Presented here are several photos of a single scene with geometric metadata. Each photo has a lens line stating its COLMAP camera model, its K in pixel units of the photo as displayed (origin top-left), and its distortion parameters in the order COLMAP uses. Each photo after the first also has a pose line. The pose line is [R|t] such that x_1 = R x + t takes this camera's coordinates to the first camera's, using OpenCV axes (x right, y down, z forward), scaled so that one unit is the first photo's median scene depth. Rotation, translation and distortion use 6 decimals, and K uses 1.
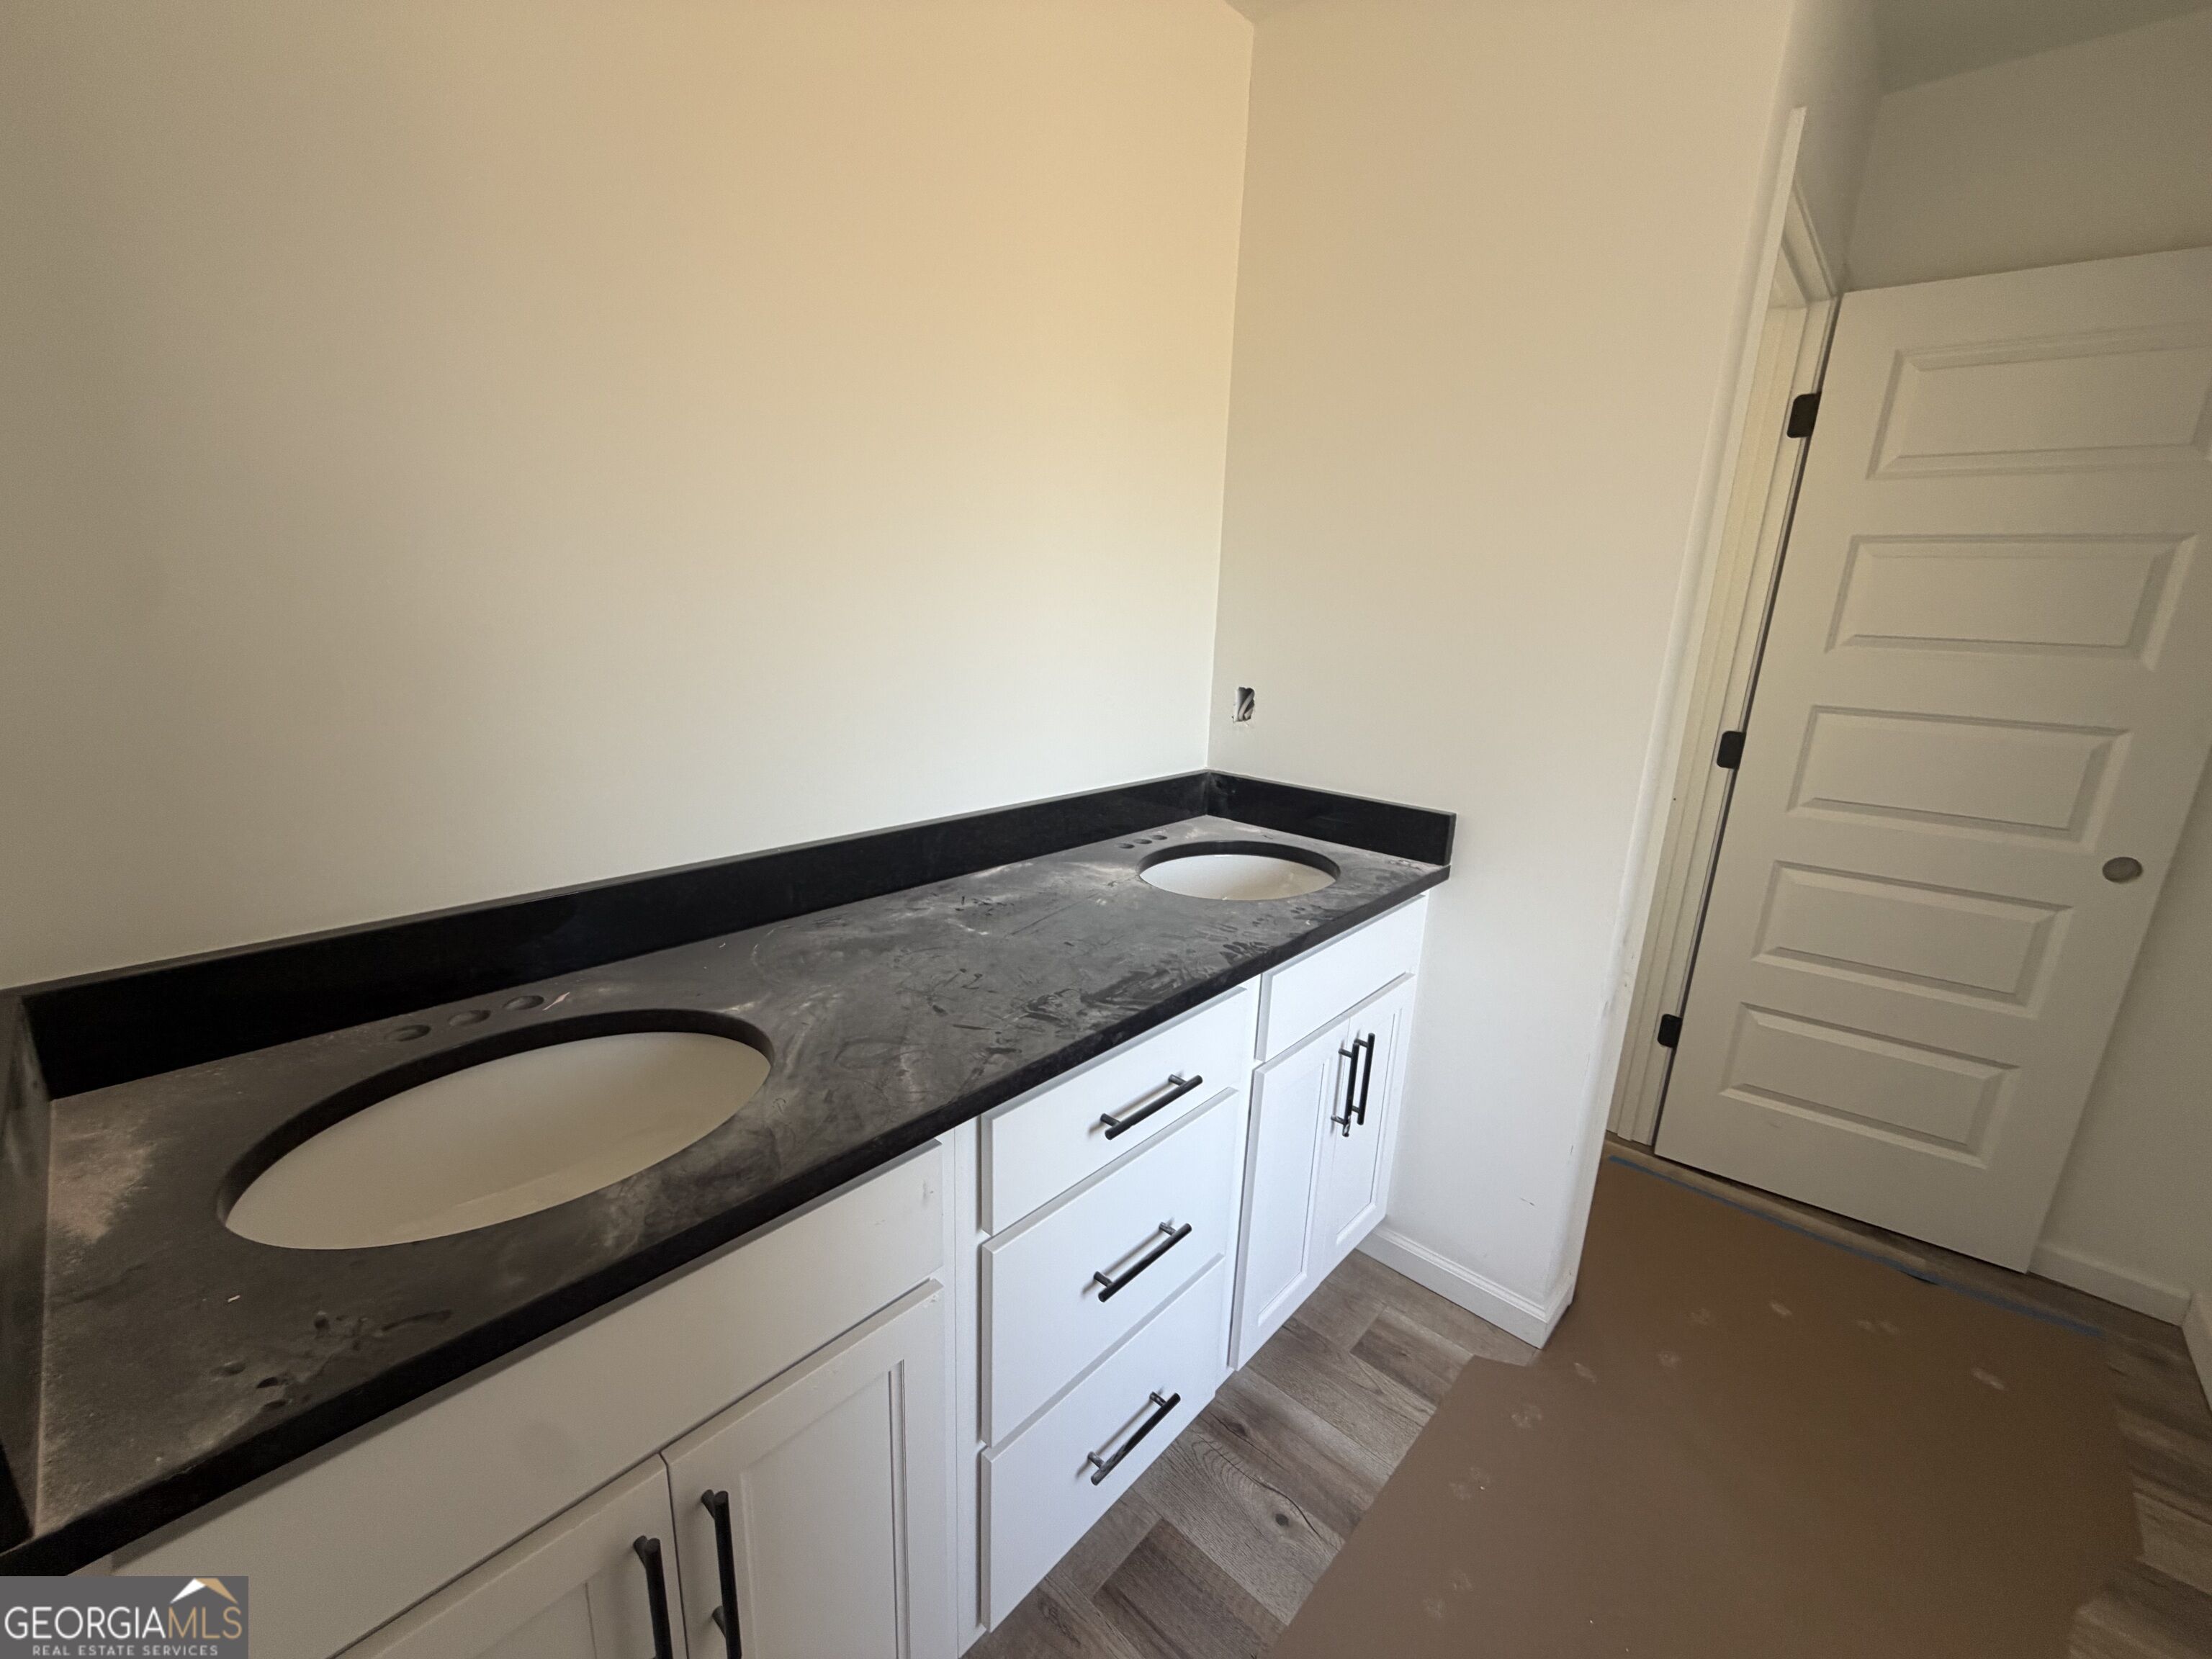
lens RADIAL K [[882.6, 0, 1098.4], [0, 882.6, 836.0], [0, 0, 1]] dist [-0.001088, -0.000110]
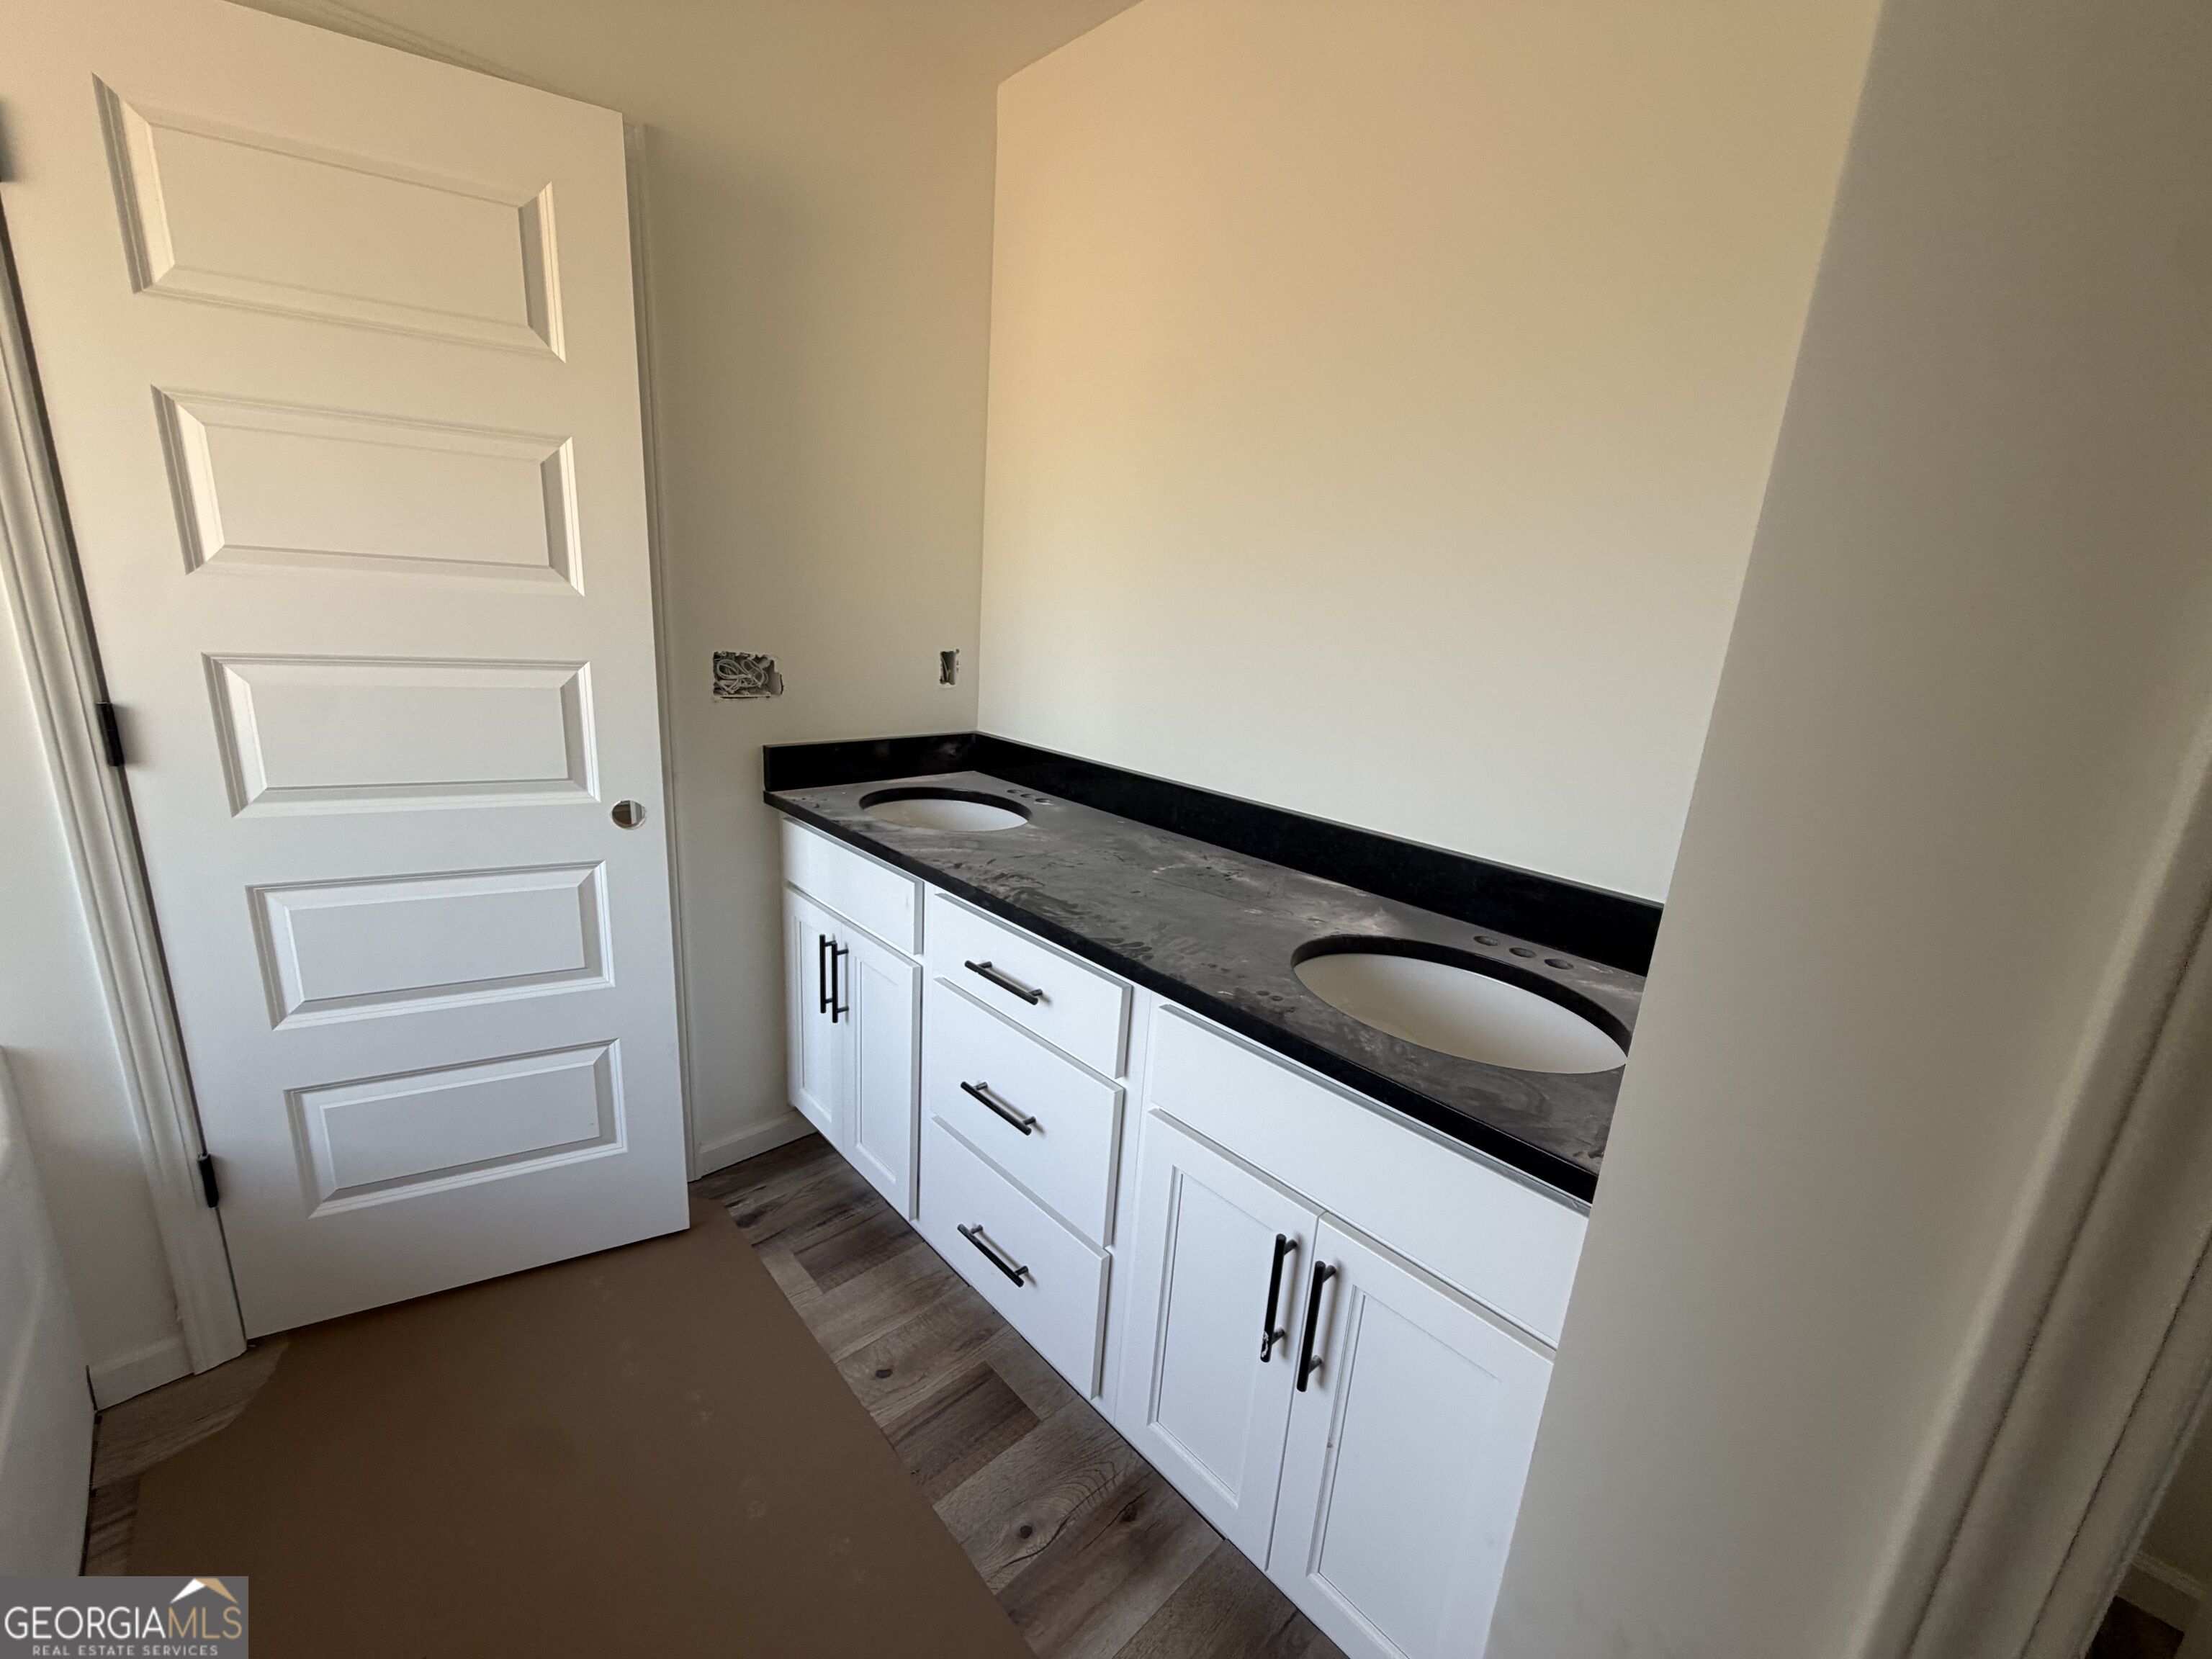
lens RADIAL K [[882.6, 0, 1097.1], [0, 882.6, 831.3], [0, 0, 1]] dist [-0.001088, -0.000110]
pose [[-0.069177, 0.216780, -0.973766, 0.989108], [-0.313959, 0.921775, 0.227509, -0.183508], [0.946913, 0.321461, 0.004295, 0.828351]]
